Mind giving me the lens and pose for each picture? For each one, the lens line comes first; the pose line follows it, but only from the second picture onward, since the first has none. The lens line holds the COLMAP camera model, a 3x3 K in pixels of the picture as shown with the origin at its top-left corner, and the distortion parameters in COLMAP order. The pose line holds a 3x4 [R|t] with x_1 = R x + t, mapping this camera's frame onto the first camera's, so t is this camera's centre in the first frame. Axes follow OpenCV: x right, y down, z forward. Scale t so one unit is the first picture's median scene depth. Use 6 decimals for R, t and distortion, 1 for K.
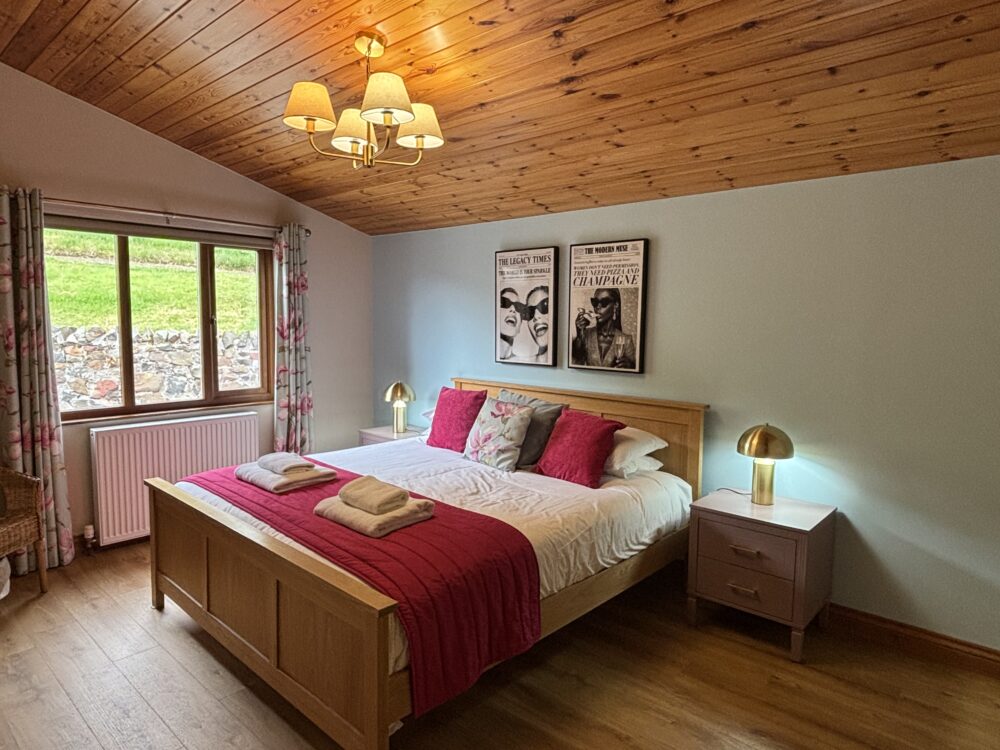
lens RADIAL K [[611.9, 0, 495.5], [0, 611.9, 376.4], [0, 0, 1]] dist [0.044709, -0.060917]
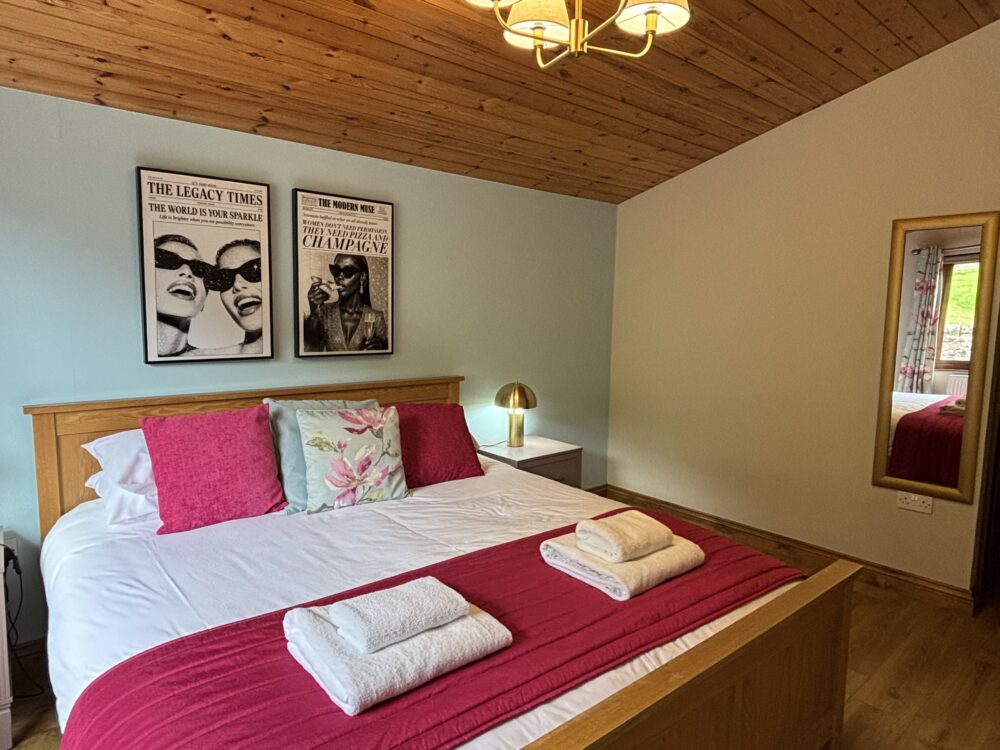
lens RADIAL K [[611.9, 0, 501.2], [0, 611.9, 375.9], [0, 0, 1]] dist [0.044709, -0.060917]
pose [[0.120602, -0.119926, 0.985430, -0.637538], [0.077209, 0.990802, 0.111131, -0.060337], [-0.989694, 0.062681, 0.128752, 0.725579]]
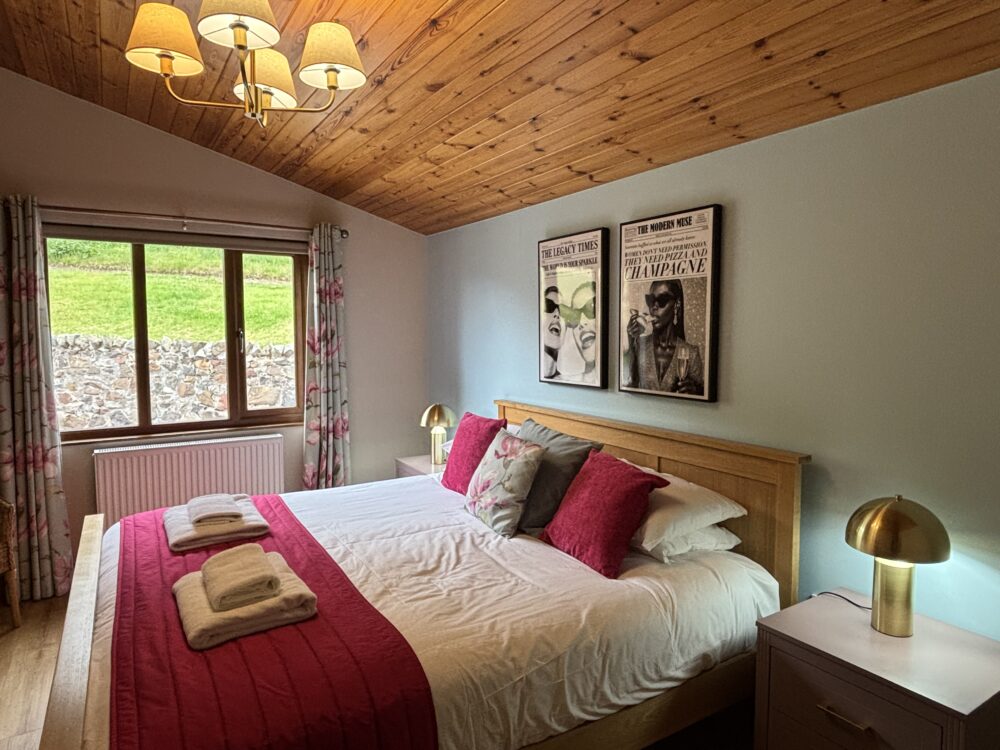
lens RADIAL K [[611.9, 0, 494.9], [0, 611.9, 373.7], [0, 0, 1]] dist [0.044709, -0.060917]
pose [[0.962776, 0.005844, -0.270238, 0.189588], [-0.012743, 0.999636, -0.023783, -0.017059], [0.270000, 0.026342, 0.962500, 0.275416]]
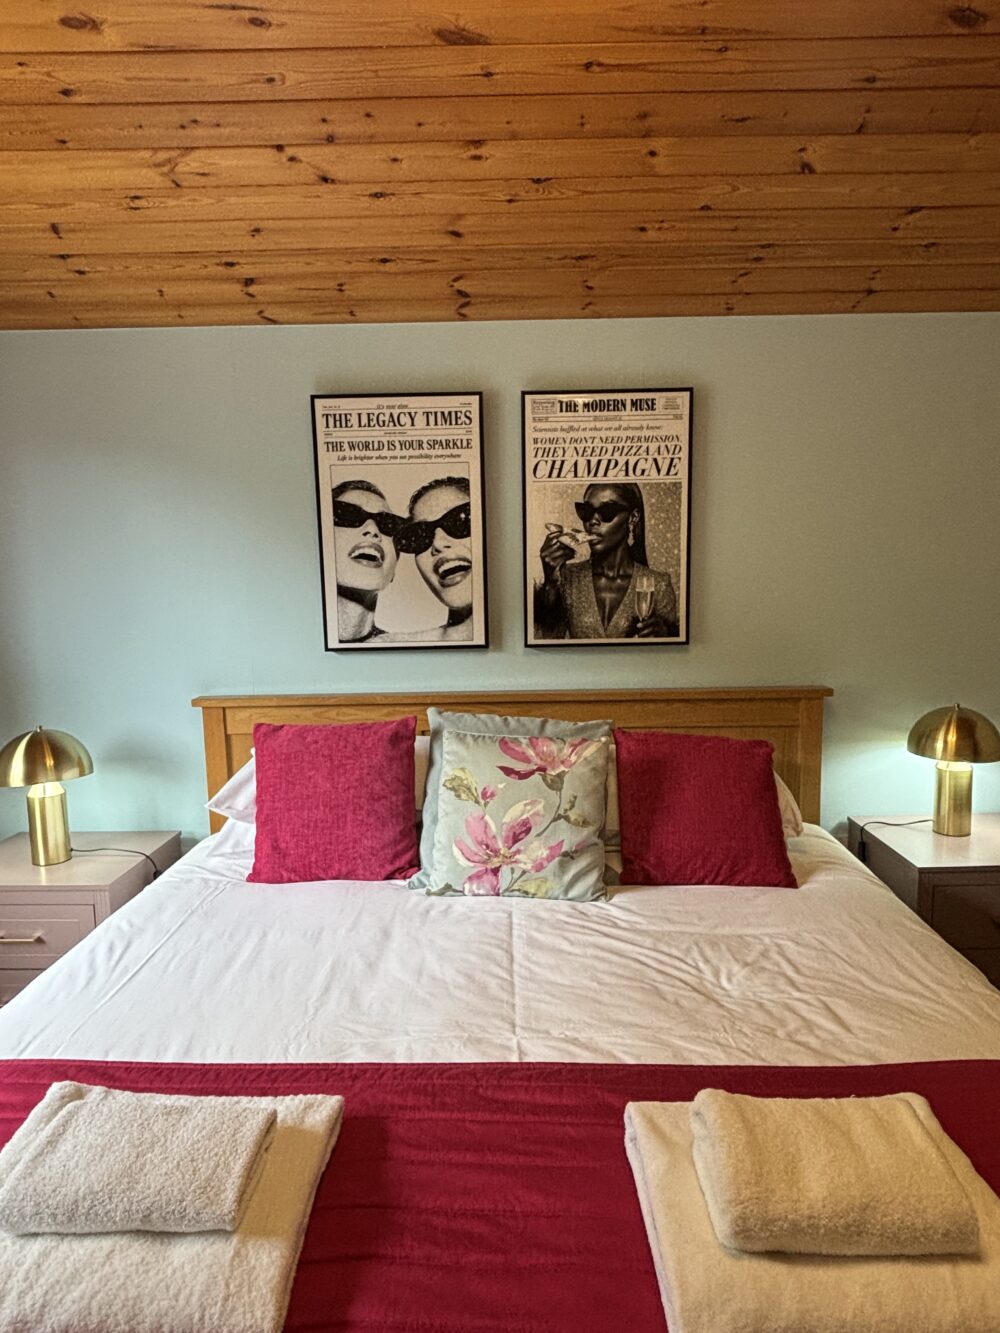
lens RADIAL K [[815.6, 0, 501.7], [0, 815.6, 665.5], [0, 0, 1]] dist [0.044709, -0.060917]
pose [[0.741024, -0.104435, 0.663308, -0.360859], [0.091133, 0.994333, 0.054742, -0.040150], [-0.665266, 0.019884, 0.746342, 0.573654]]
